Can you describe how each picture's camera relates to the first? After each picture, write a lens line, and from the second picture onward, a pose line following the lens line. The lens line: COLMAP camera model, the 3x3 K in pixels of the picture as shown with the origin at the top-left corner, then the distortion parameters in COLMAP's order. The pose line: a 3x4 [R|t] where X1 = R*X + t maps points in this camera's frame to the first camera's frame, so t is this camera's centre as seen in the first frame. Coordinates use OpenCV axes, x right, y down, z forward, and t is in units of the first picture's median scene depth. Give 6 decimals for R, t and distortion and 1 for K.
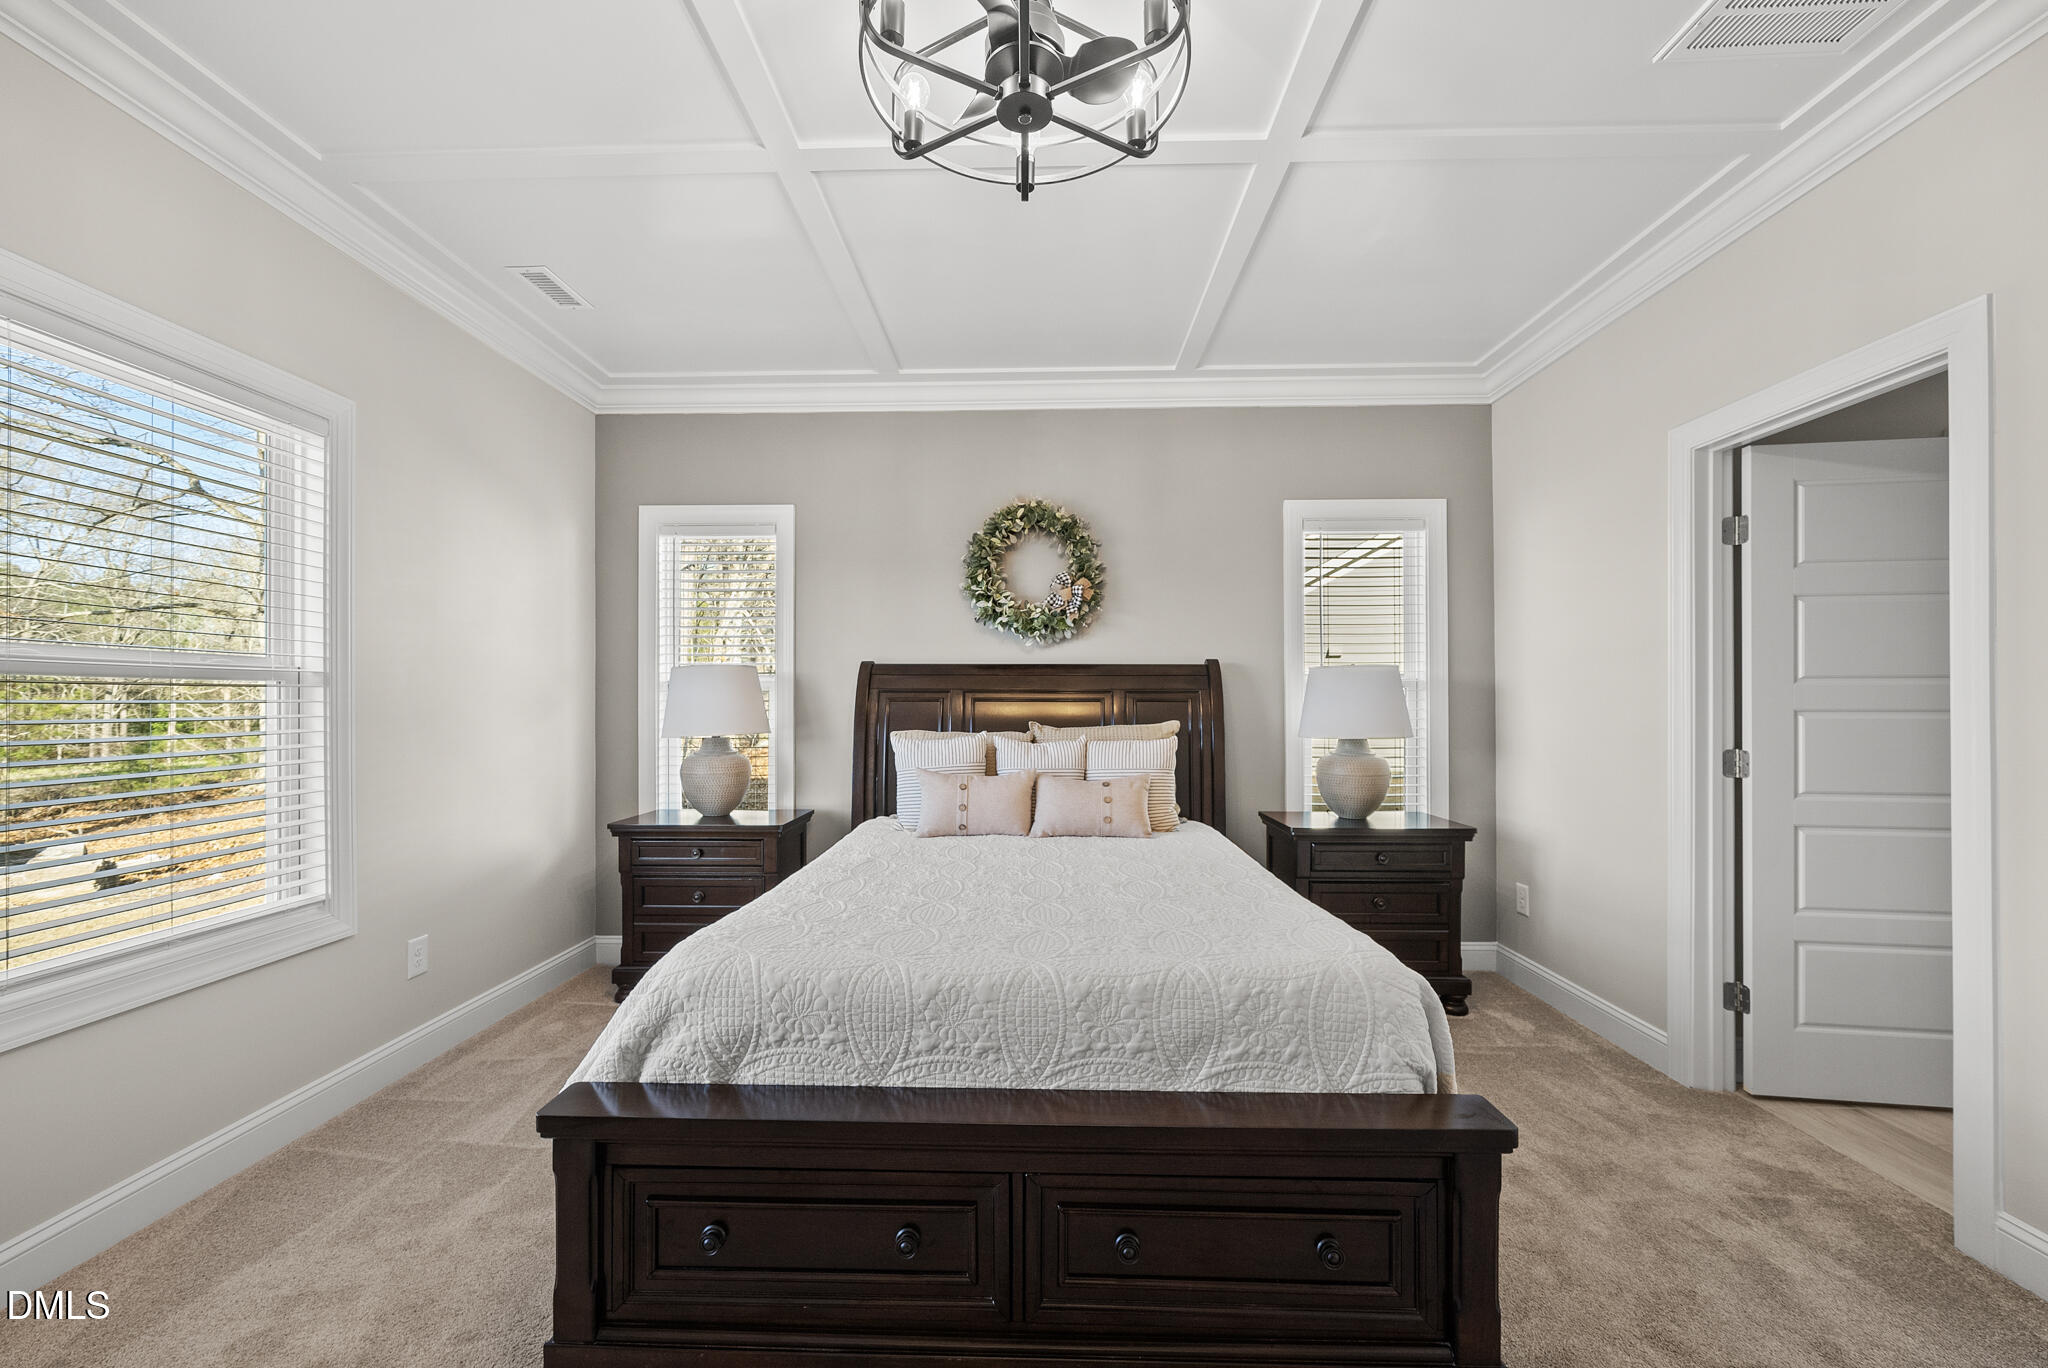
lens RADIAL K [[775.1, 0, 1017.0], [0, 775.1, 694.2], [0, 0, 1]] dist [-0.004090, -0.000039]
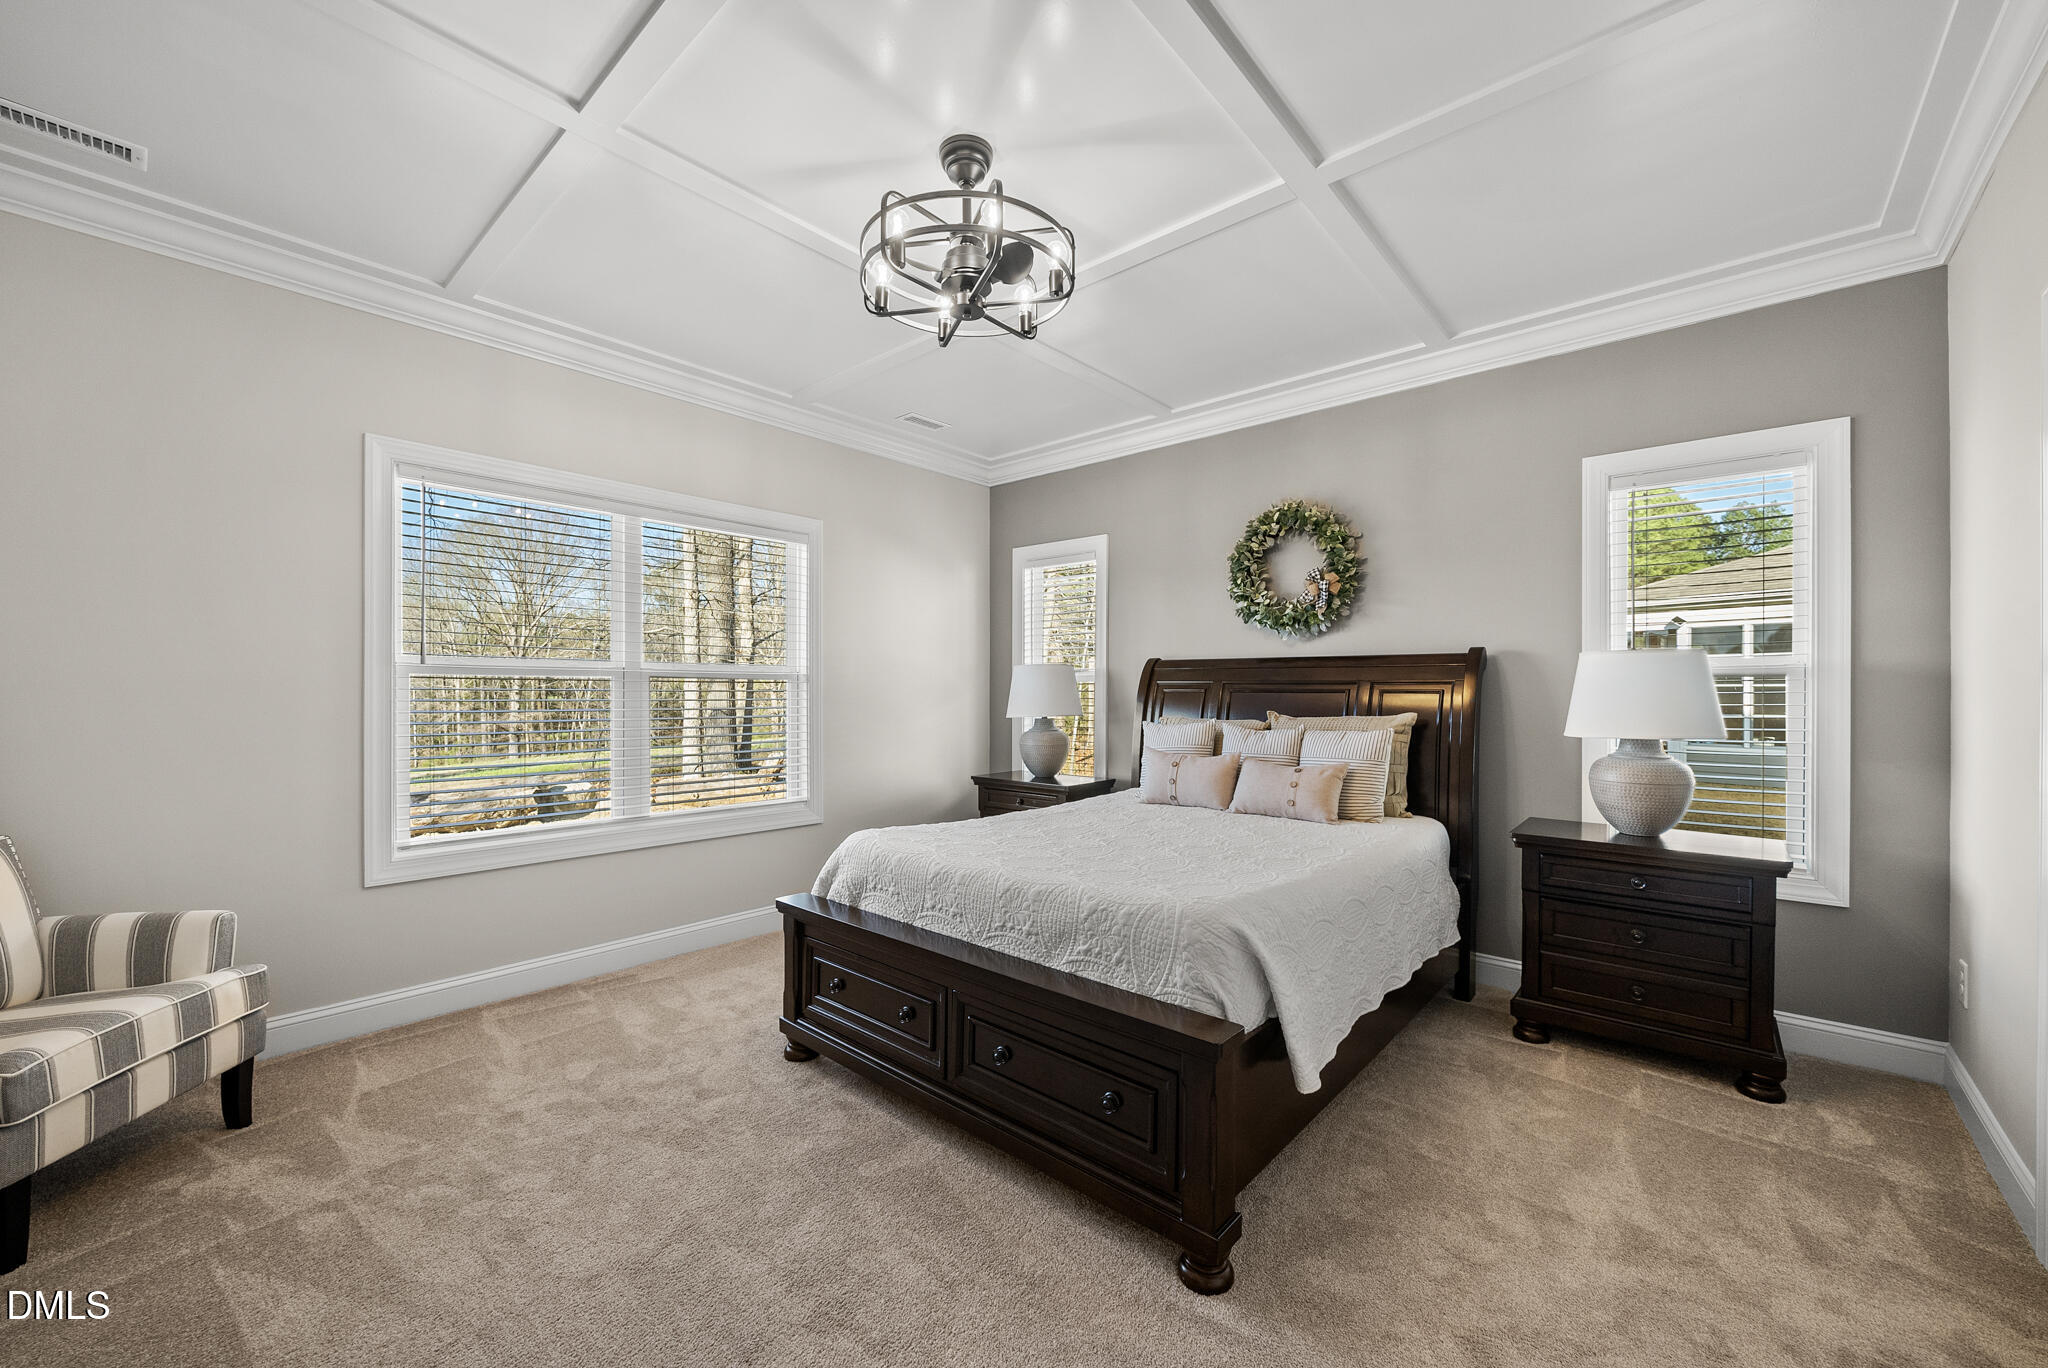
lens RADIAL K [[775.1, 0, 1034.2], [0, 775.1, 688.3], [0, 0, 1]] dist [-0.004090, -0.000039]
pose [[0.776640, 0.000880, -0.629944, 0.428438], [0.002821, 0.999984, 0.004875, -0.002552], [0.629939, -0.005563, 0.776625, -0.047495]]
